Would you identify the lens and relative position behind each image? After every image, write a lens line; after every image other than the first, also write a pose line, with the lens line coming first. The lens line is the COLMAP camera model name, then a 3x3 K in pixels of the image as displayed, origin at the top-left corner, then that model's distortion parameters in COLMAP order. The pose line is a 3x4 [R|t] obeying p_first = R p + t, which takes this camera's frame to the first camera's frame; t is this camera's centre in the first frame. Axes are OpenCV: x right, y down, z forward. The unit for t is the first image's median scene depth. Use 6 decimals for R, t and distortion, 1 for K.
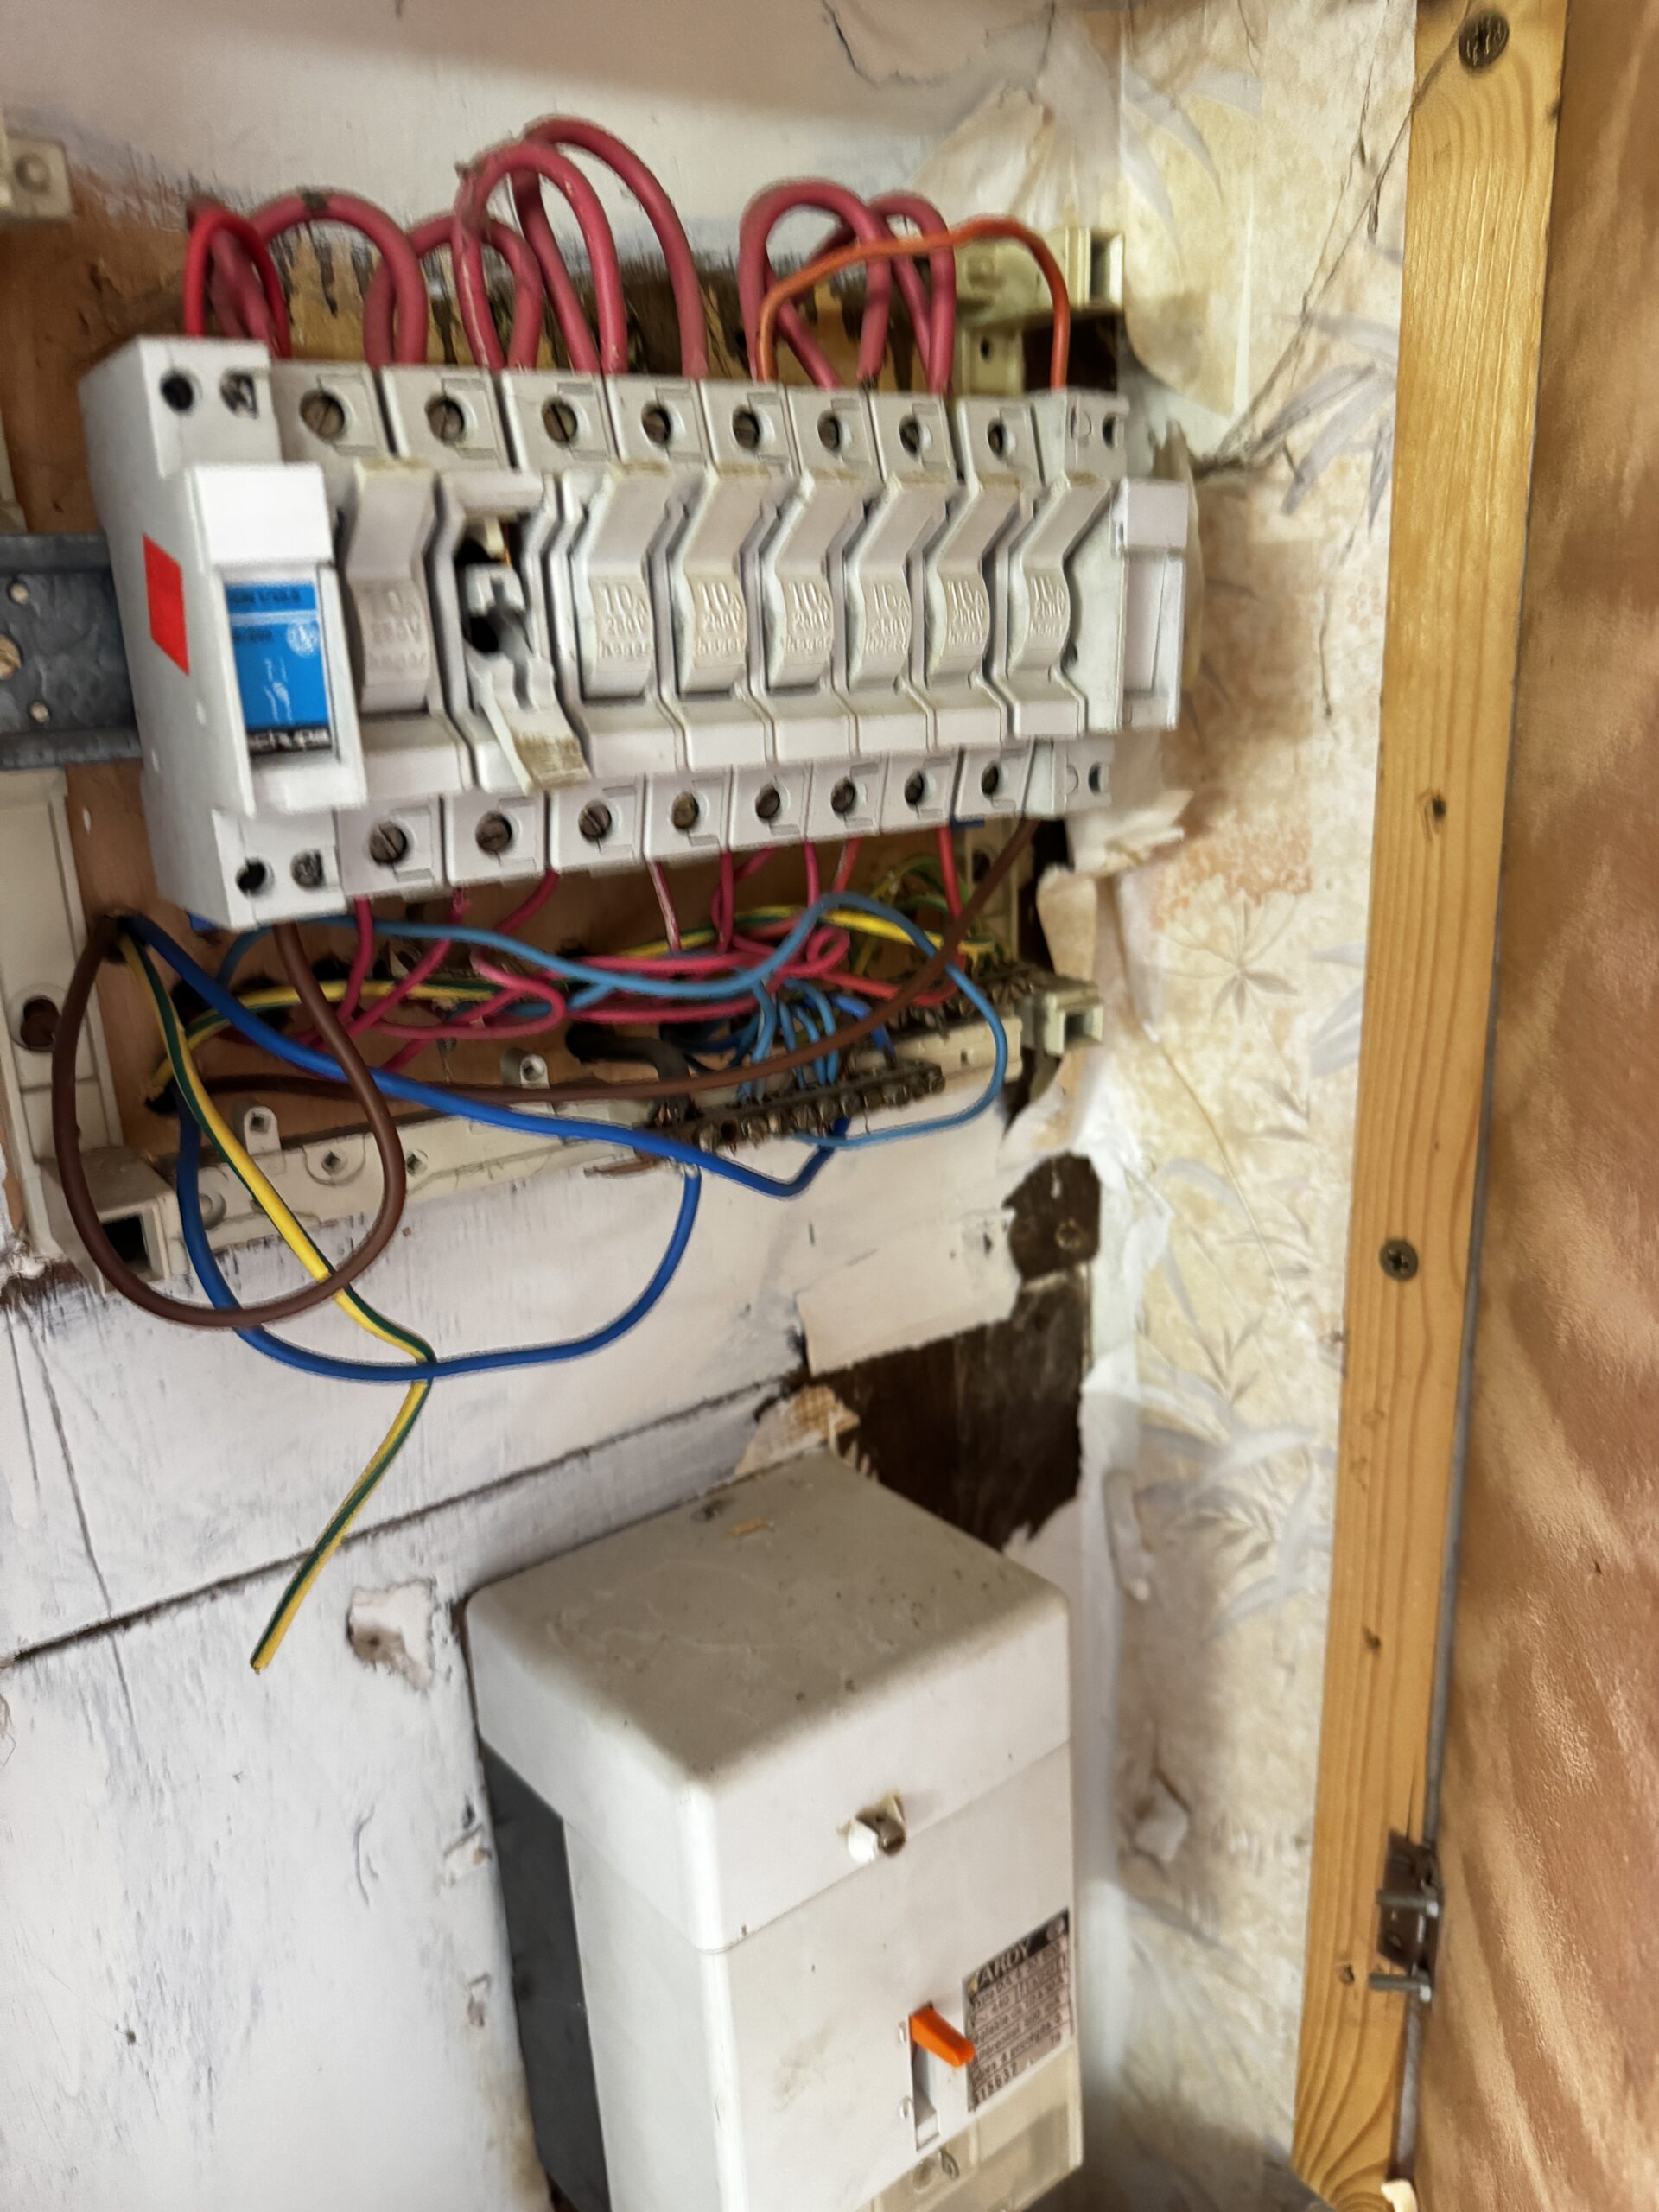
lens RADIAL K [[1722.2, 0, 827.8], [0, 1722.2, 1108.0], [0, 0, 1]] dist [-0.047694, -0.000633]
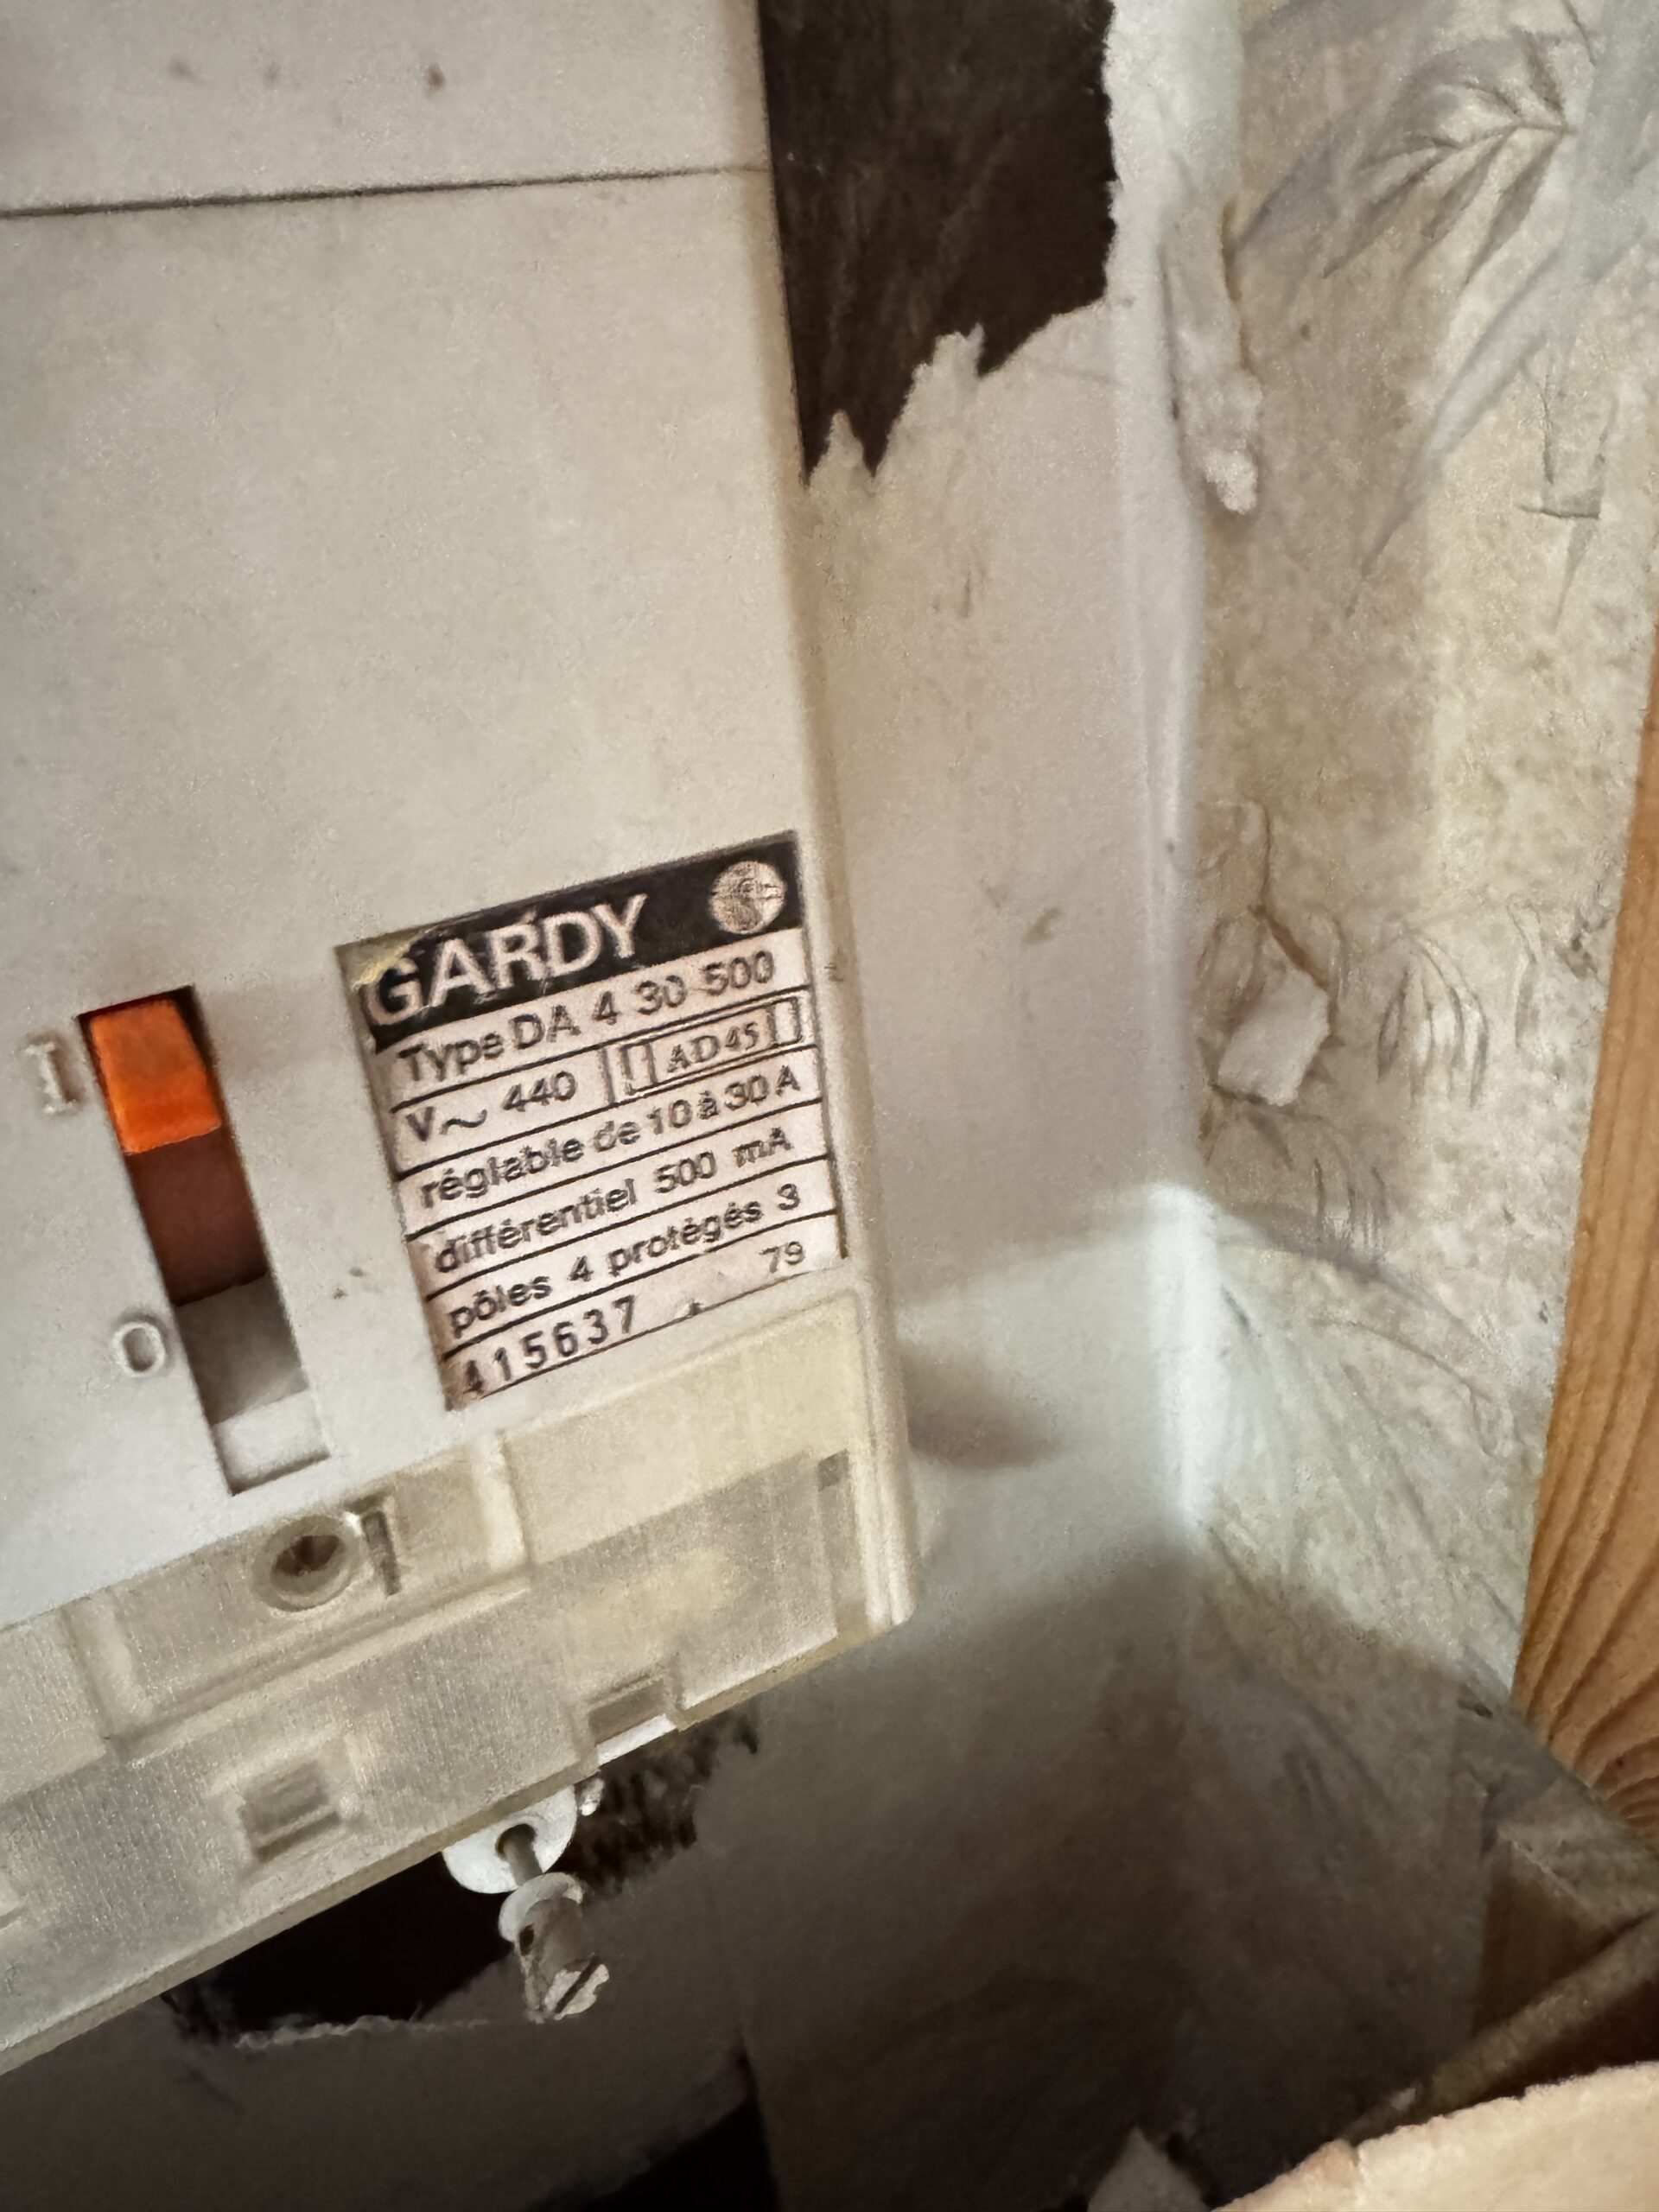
lens RADIAL K [[1558.0, 0, 832.3], [0, 1558.0, 1105.0], [0, 0, 1]] dist [-0.020357, 0.005622]
pose [[0.982443, 0.023788, -0.185038, 0.159604], [0.012869, 0.980834, 0.194420, 0.364409], [0.186117, -0.193388, 0.963308, 0.561456]]
